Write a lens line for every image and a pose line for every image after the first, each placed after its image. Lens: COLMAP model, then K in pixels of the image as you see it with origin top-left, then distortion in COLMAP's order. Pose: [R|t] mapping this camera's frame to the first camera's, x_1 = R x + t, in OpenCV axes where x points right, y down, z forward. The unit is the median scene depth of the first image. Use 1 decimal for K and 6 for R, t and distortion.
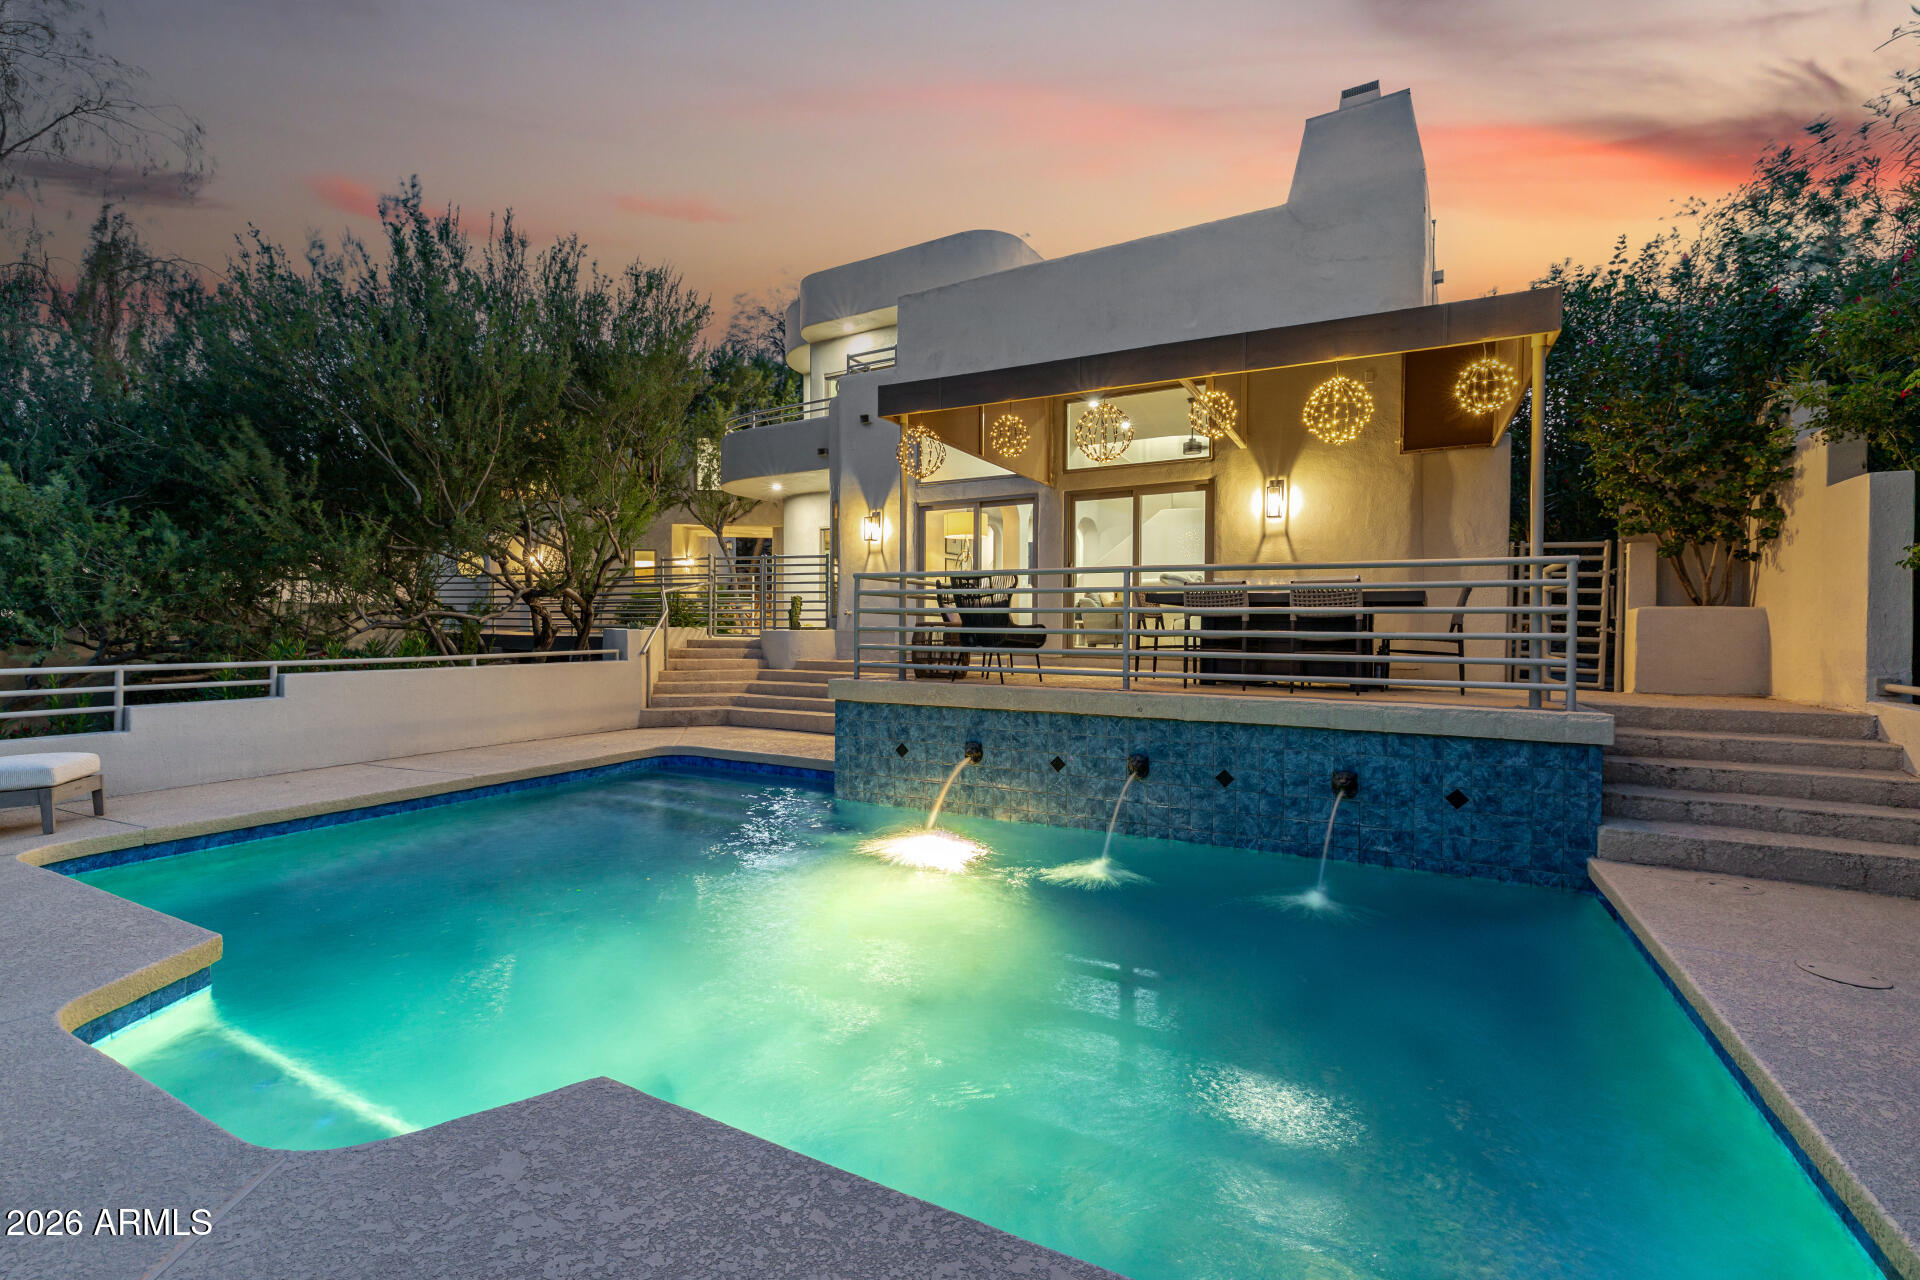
lens RADIAL K [[832.7, 0, 961.1], [0, 832.7, 639.3], [0, 0, 1]] dist [0.000148, -0.000158]
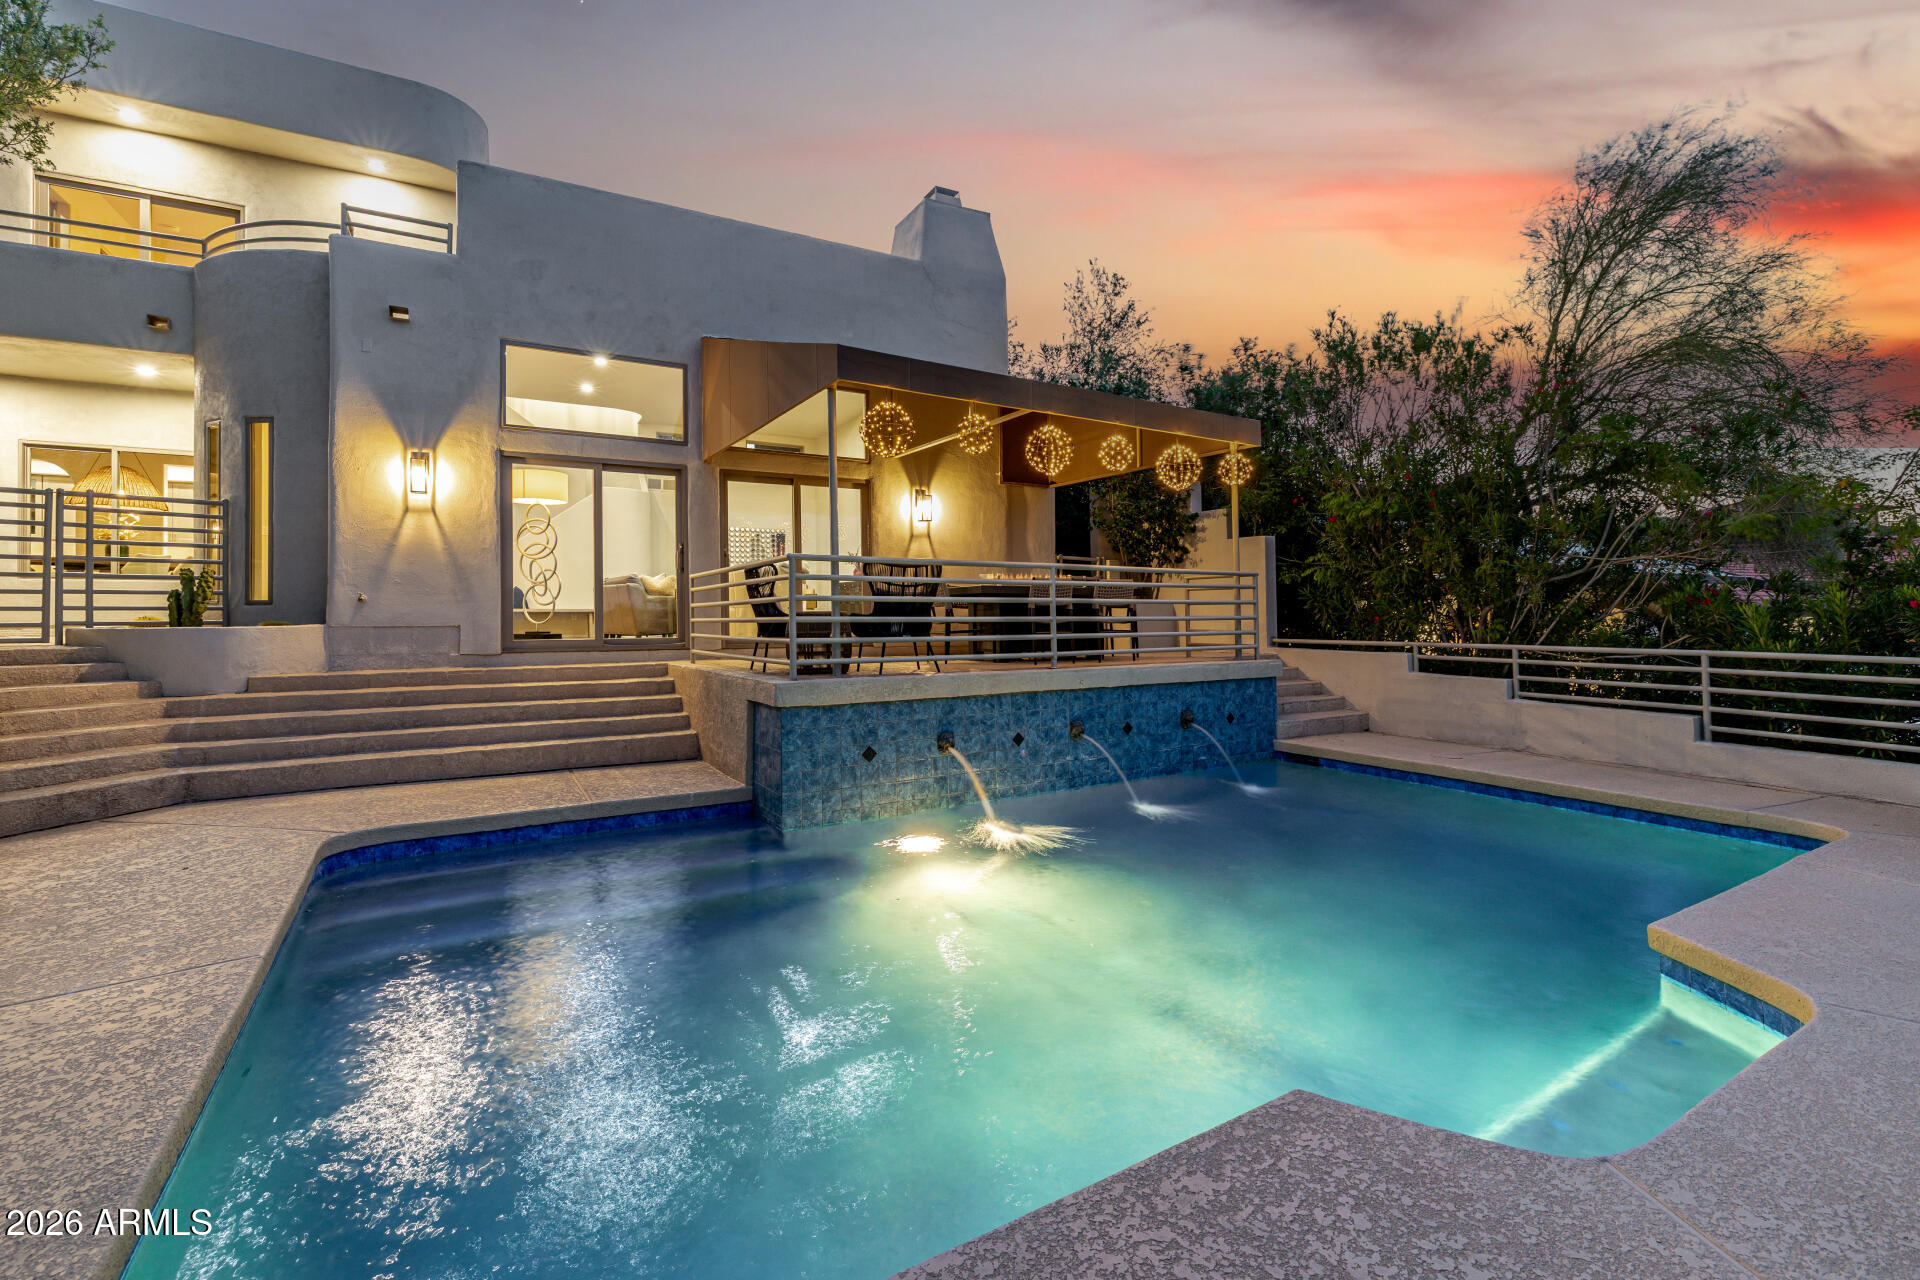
lens RADIAL K [[832.7, 0, 954.4], [0, 832.7, 611.5], [0, 0, 1]] dist [0.000148, -0.000158]
pose [[0.513619, -0.004446, 0.858007, -0.788059], [0.021086, 0.999750, -0.007442, -0.011354], [-0.857759, 0.021914, 0.513585, 0.457729]]
